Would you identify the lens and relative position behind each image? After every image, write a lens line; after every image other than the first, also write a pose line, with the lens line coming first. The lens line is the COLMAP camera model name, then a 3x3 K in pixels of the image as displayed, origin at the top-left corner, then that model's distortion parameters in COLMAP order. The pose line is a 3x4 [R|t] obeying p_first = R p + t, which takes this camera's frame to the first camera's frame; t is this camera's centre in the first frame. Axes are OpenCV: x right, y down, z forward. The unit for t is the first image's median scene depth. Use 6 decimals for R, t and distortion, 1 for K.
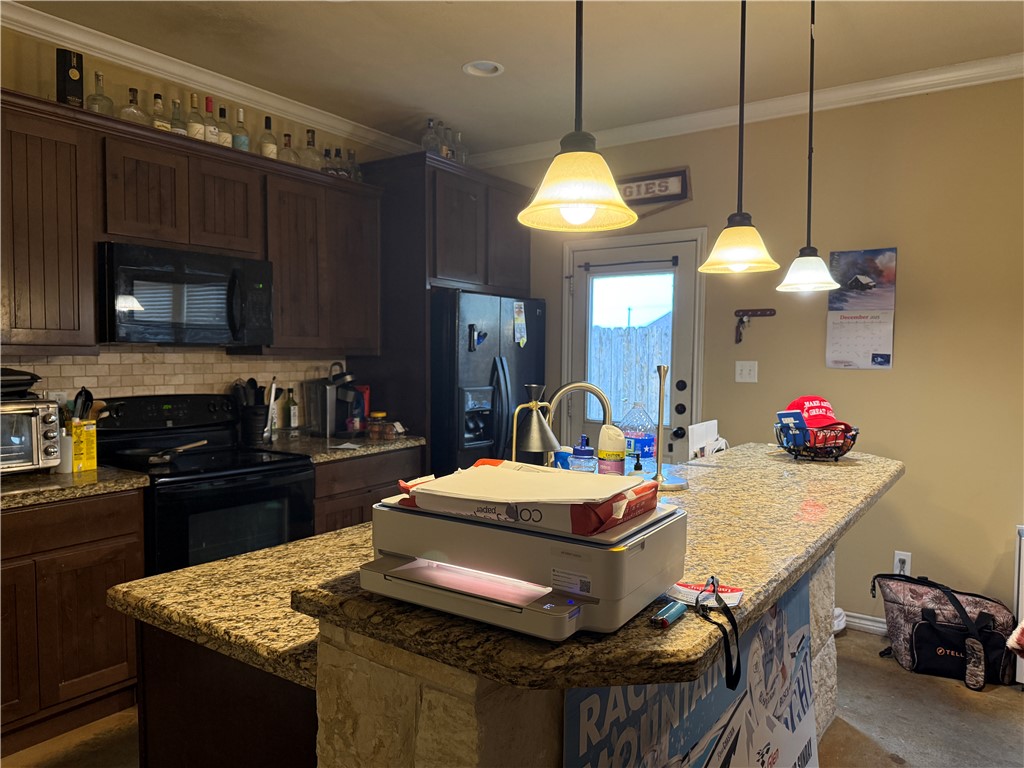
lens RADIAL K [[720.8, 0, 512.0], [0, 720.8, 384.0], [0, 0, 1]] dist [0.007033, -0.000511]
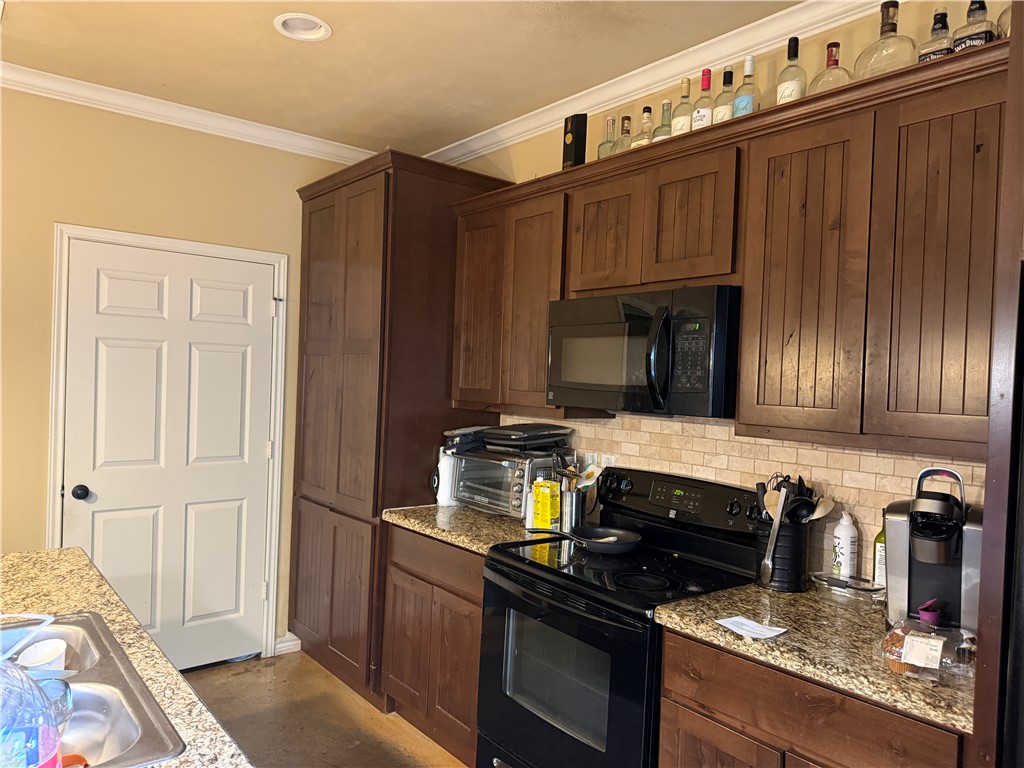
lens RADIAL K [[720.8, 0, 512.0], [0, 720.8, 384.0], [0, 0, 1]] dist [0.007033, -0.000511]
pose [[-0.285863, -0.011498, -0.958202, 0.306667], [-0.081972, 0.996556, 0.012497, -0.076701], [0.954758, 0.082118, -0.285821, 1.001970]]
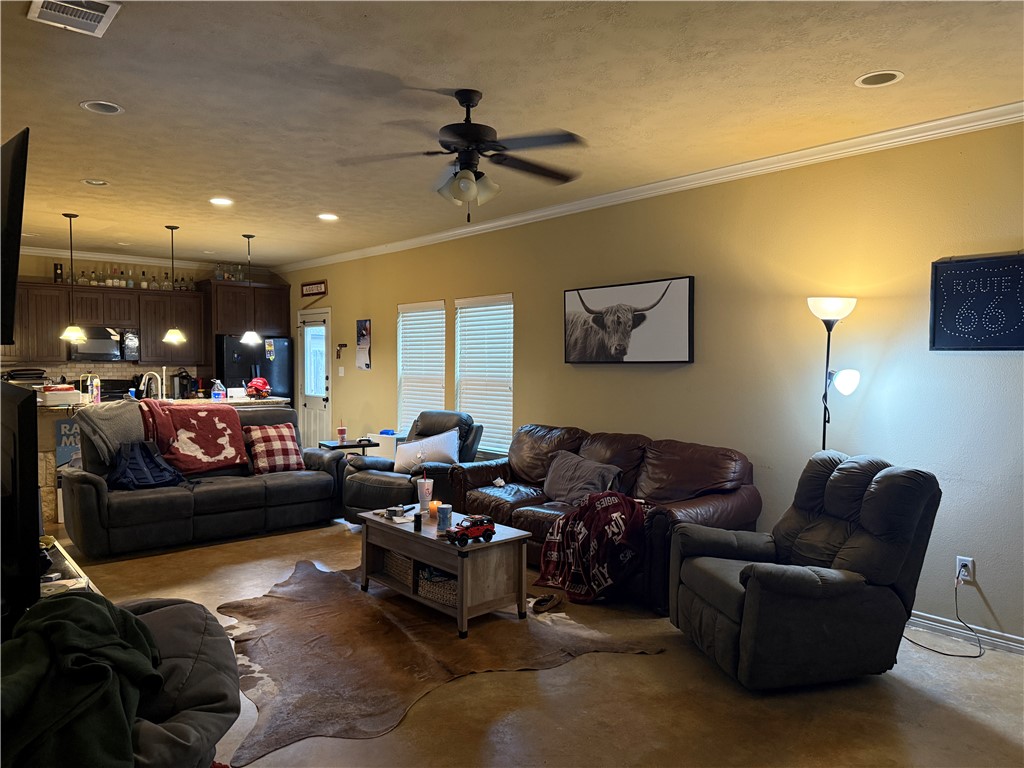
lens RADIAL K [[755.5, 0, 512.0], [0, 755.5, 384.0], [0, 0, 1]] dist [0.088326, -0.000240]
pose [[0.963447, 0.003567, -0.267875, 1.705675], [-0.006212, 0.999940, -0.009027, 0.045945], [0.267827, 0.010361, 0.963411, -1.321363]]
